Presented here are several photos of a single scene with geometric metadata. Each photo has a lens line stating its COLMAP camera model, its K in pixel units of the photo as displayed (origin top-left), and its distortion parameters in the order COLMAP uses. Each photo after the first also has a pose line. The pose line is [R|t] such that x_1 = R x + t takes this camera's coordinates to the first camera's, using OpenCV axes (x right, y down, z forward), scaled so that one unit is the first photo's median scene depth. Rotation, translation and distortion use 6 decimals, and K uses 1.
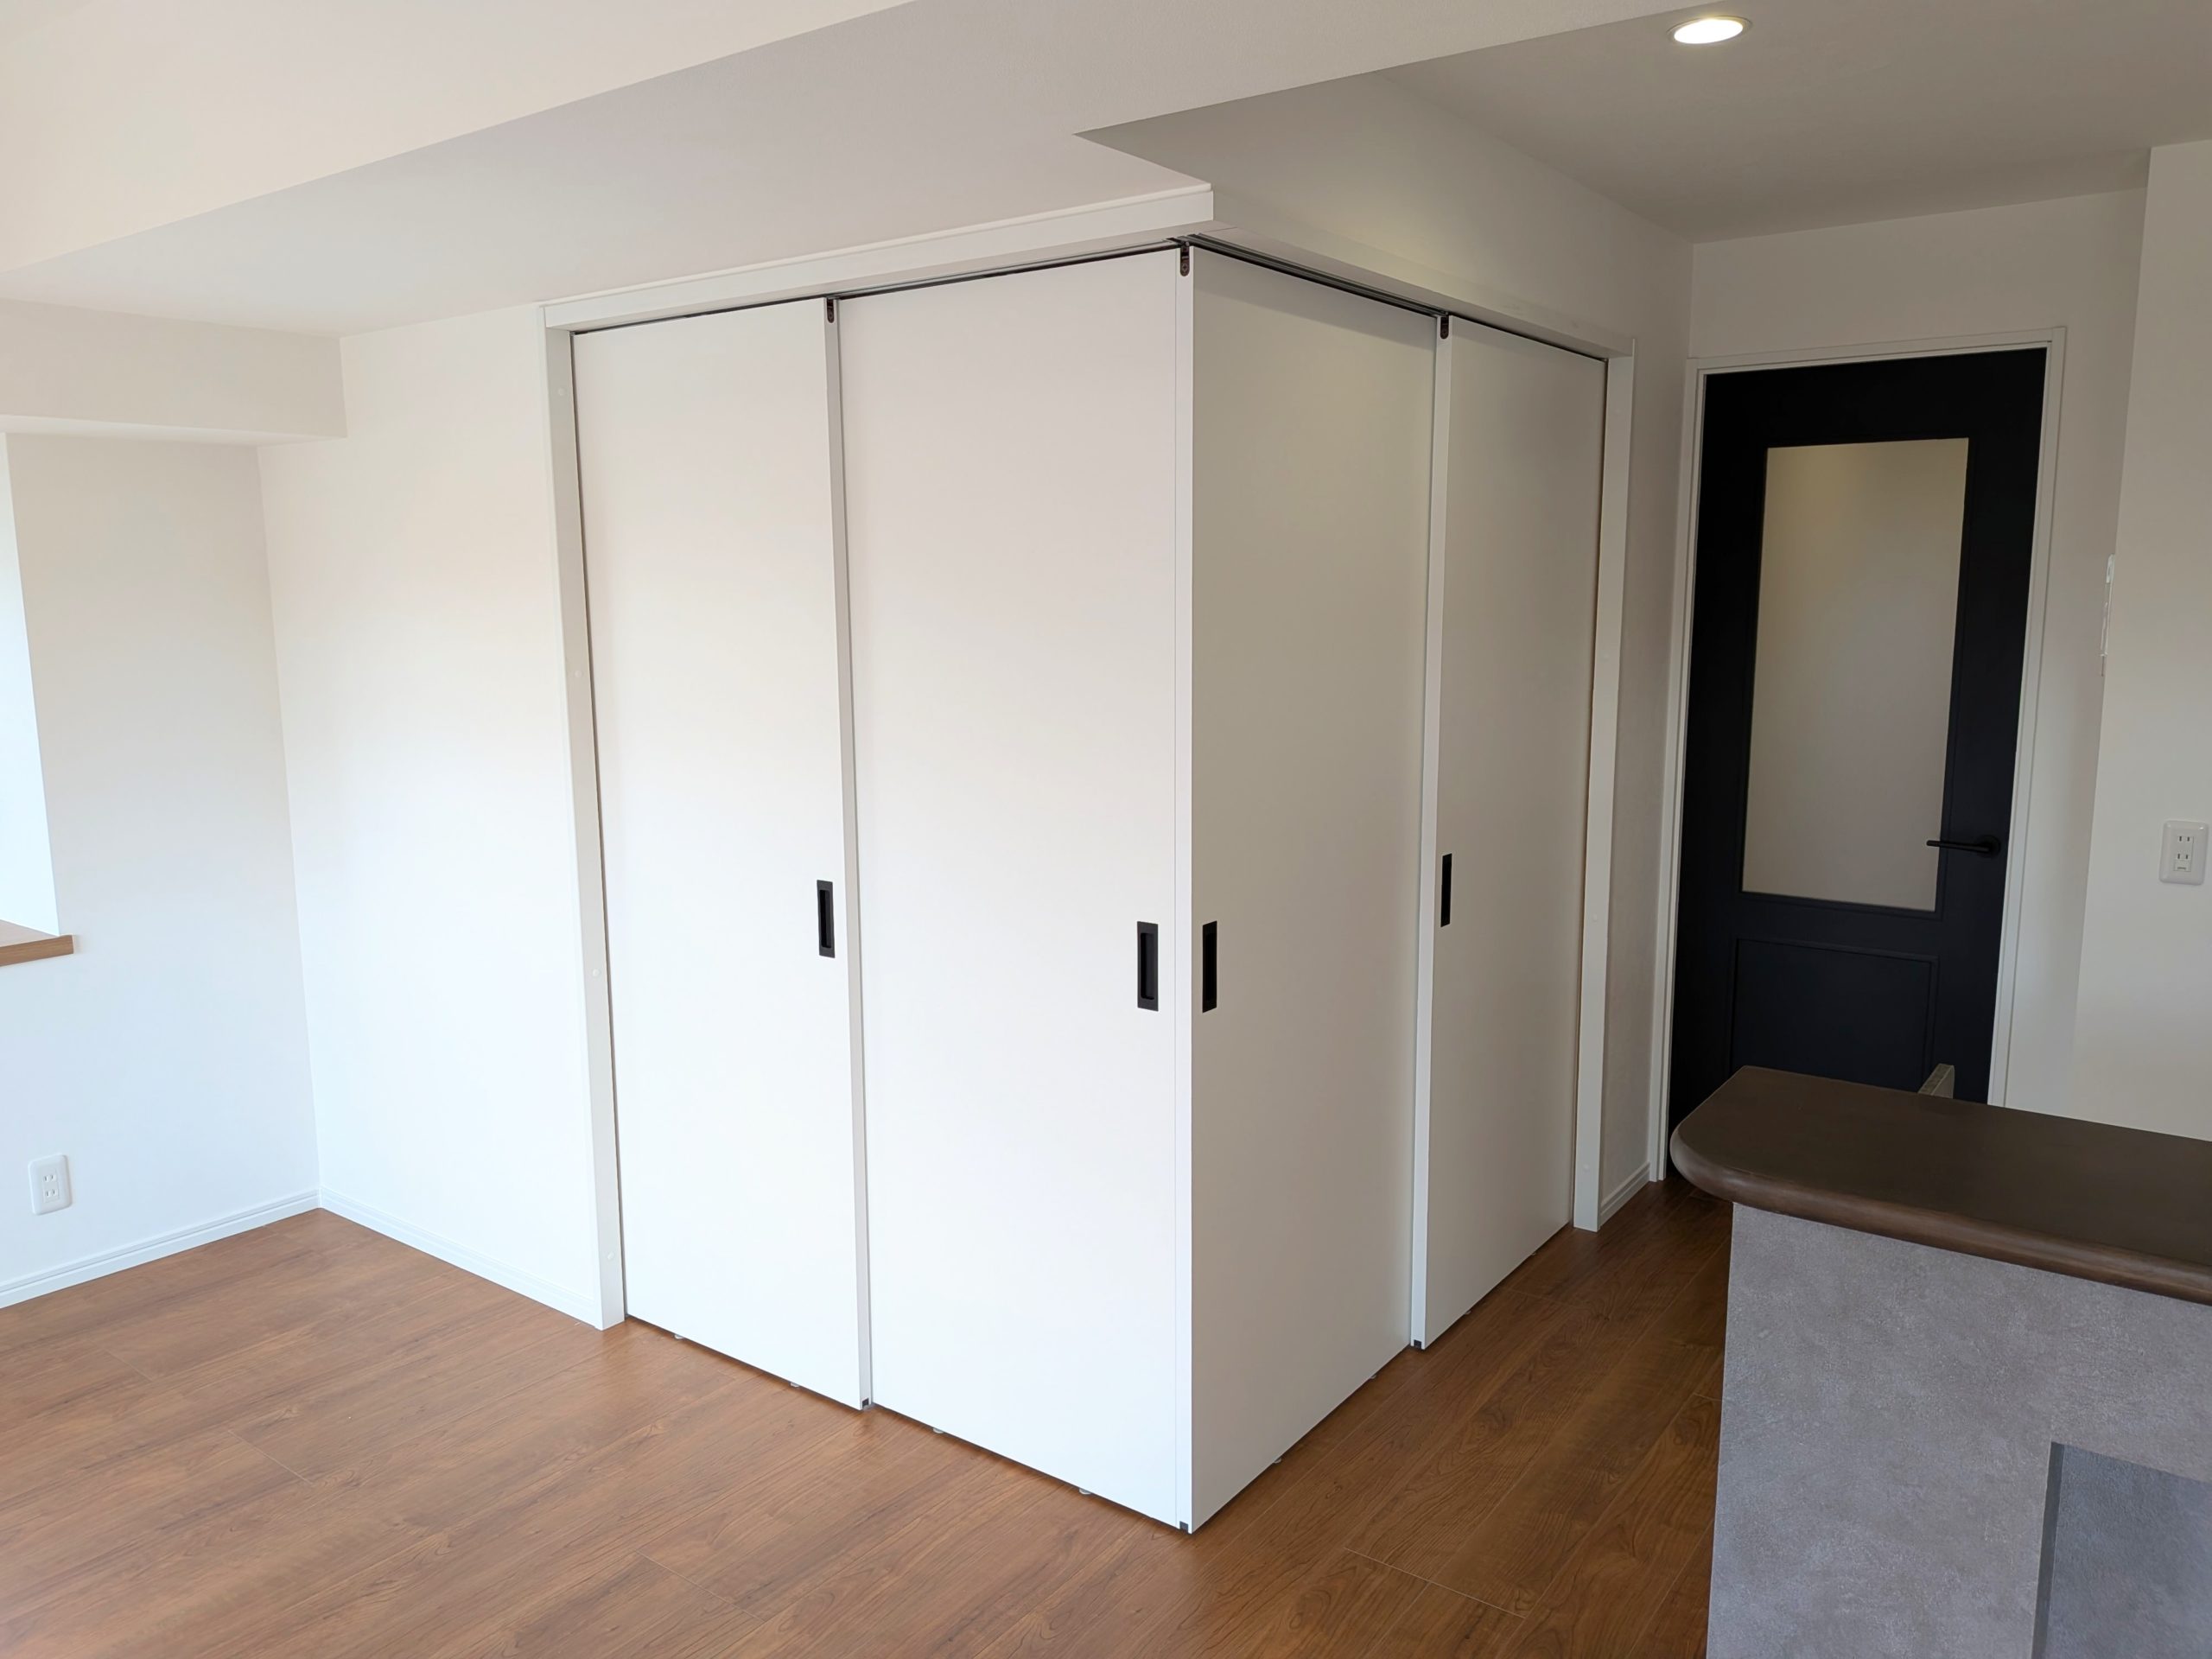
lens RADIAL K [[1595.7, 0, 1099.7], [0, 1595.7, 828.4], [0, 0, 1]] dist [0.023344, -0.039200]
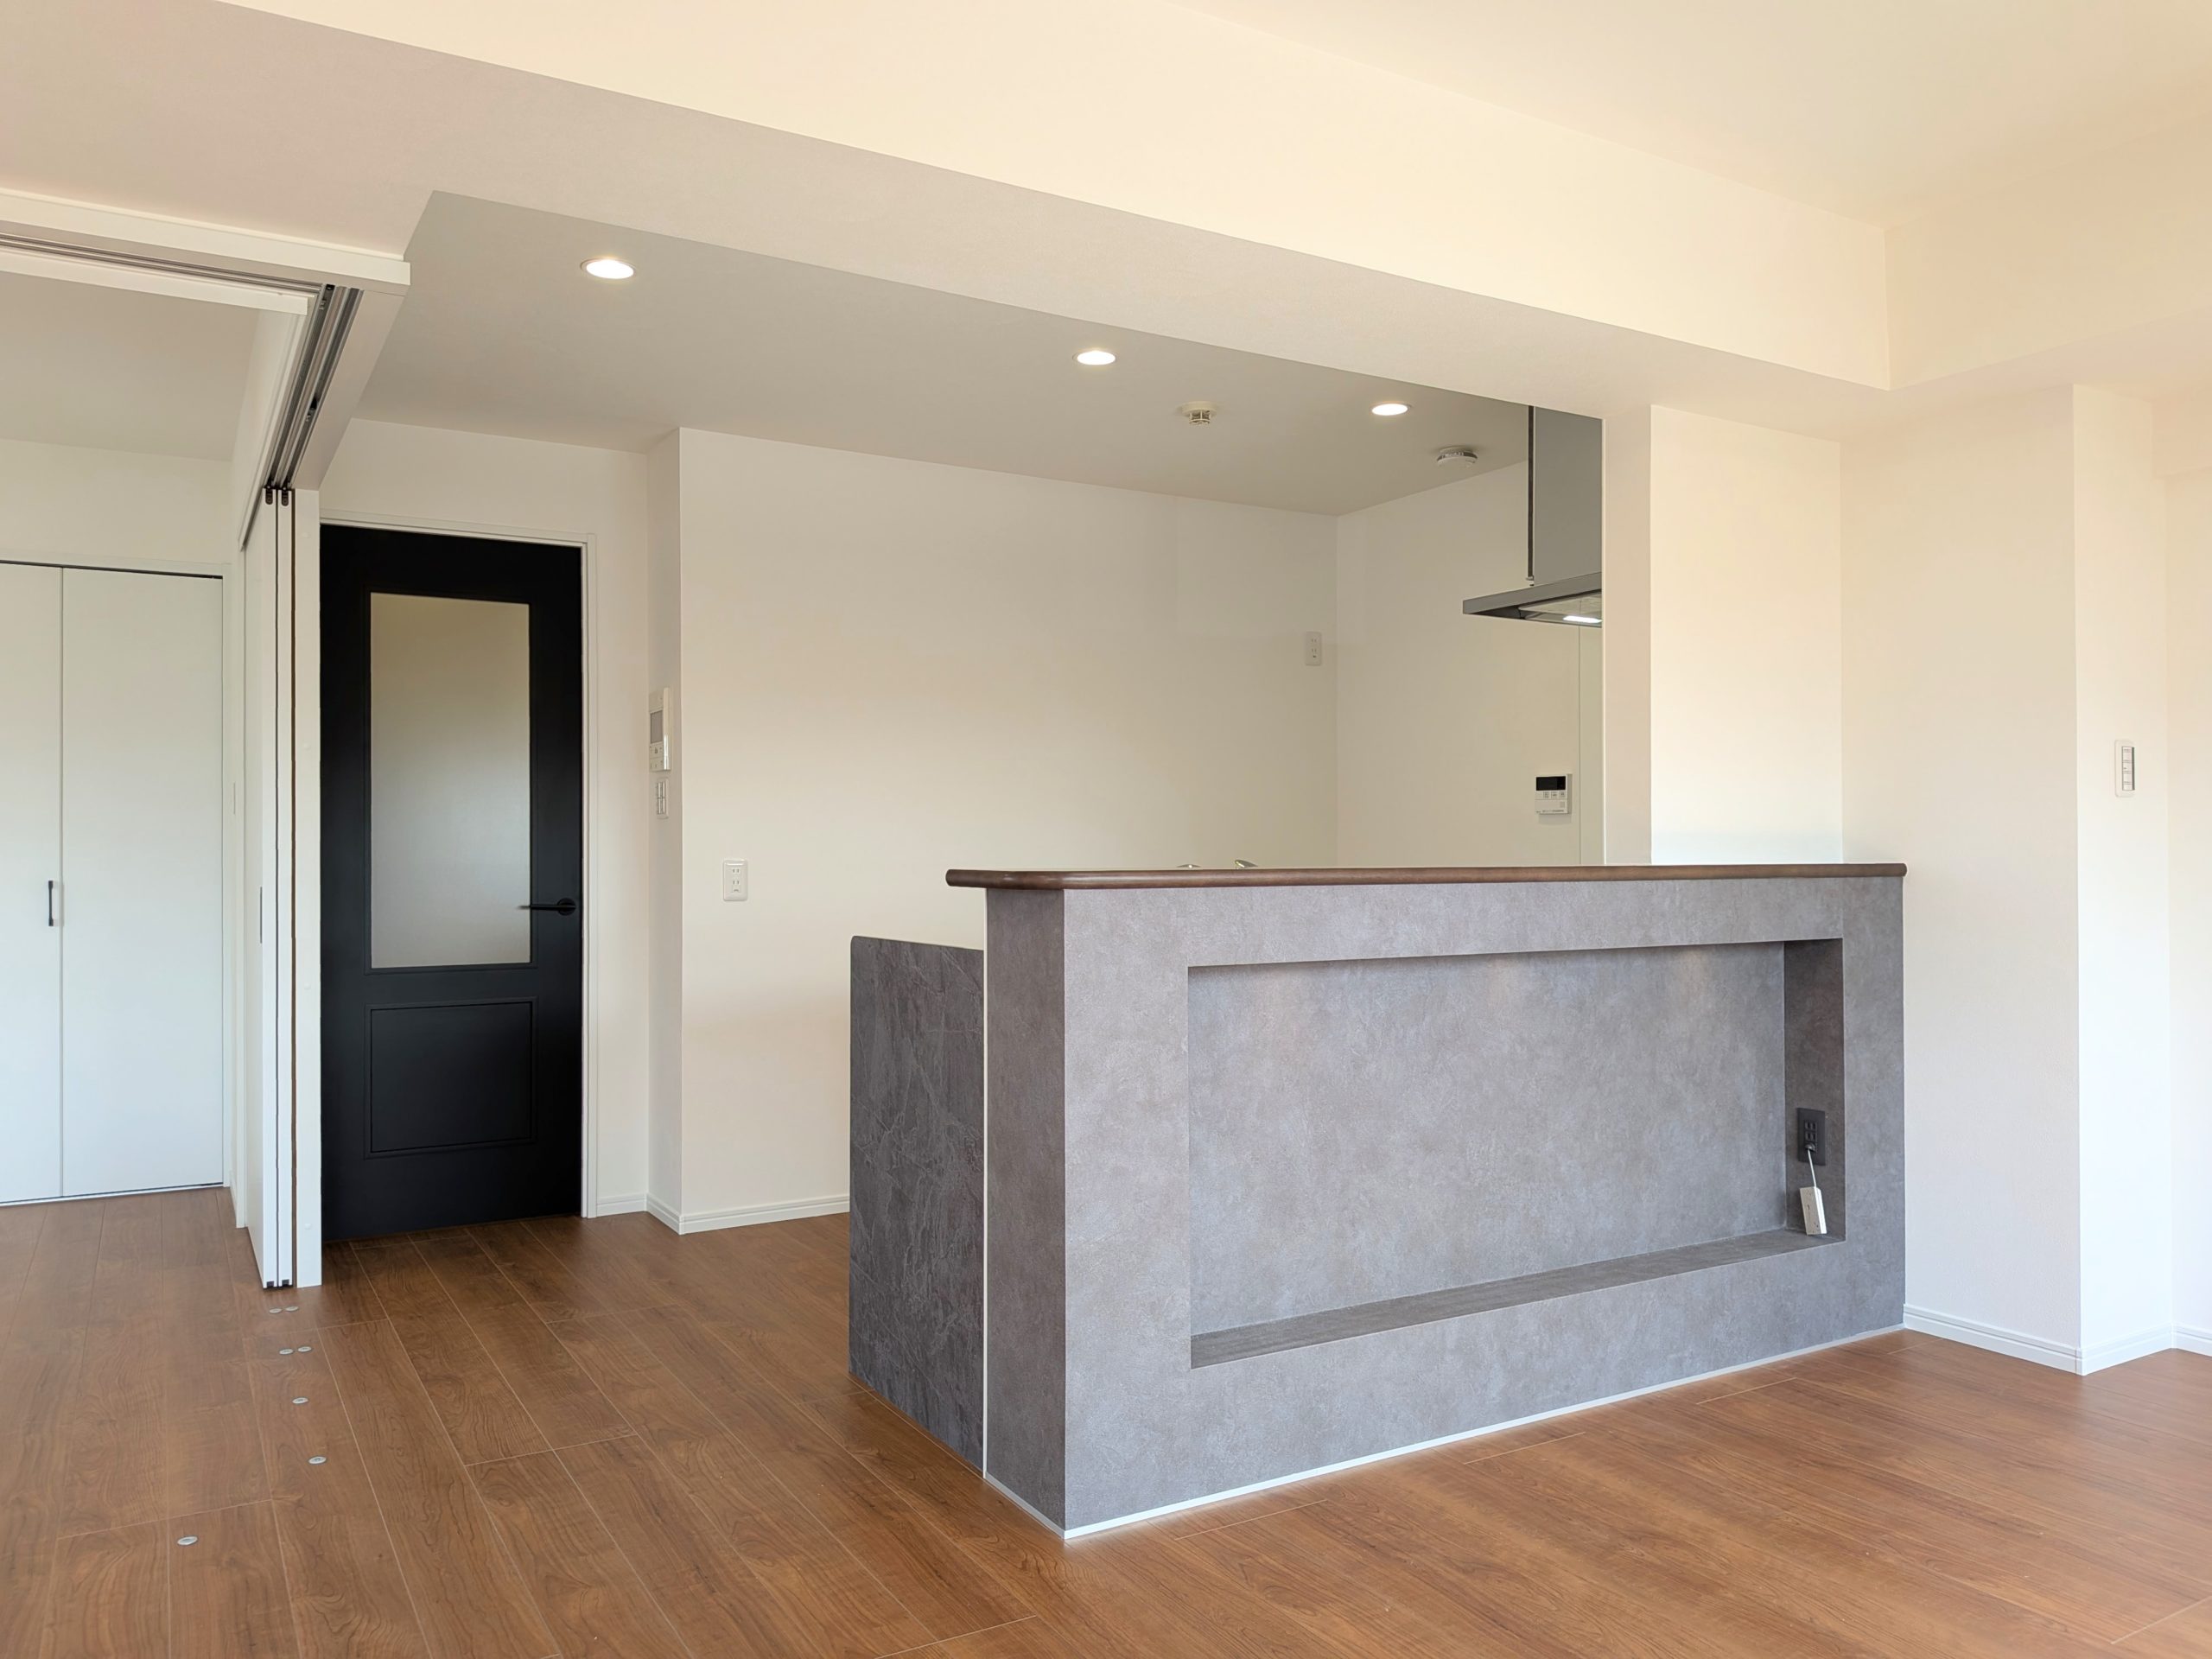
lens RADIAL K [[1595.7, 0, 1095.1], [0, 1595.7, 830.5], [0, 0, 1]] dist [0.023344, -0.039200]
pose [[0.391115, 0.020403, 0.920116, -0.525289], [0.140011, 0.986799, -0.081396, 0.124914], [-0.909630, 0.160661, 0.383095, 0.081257]]
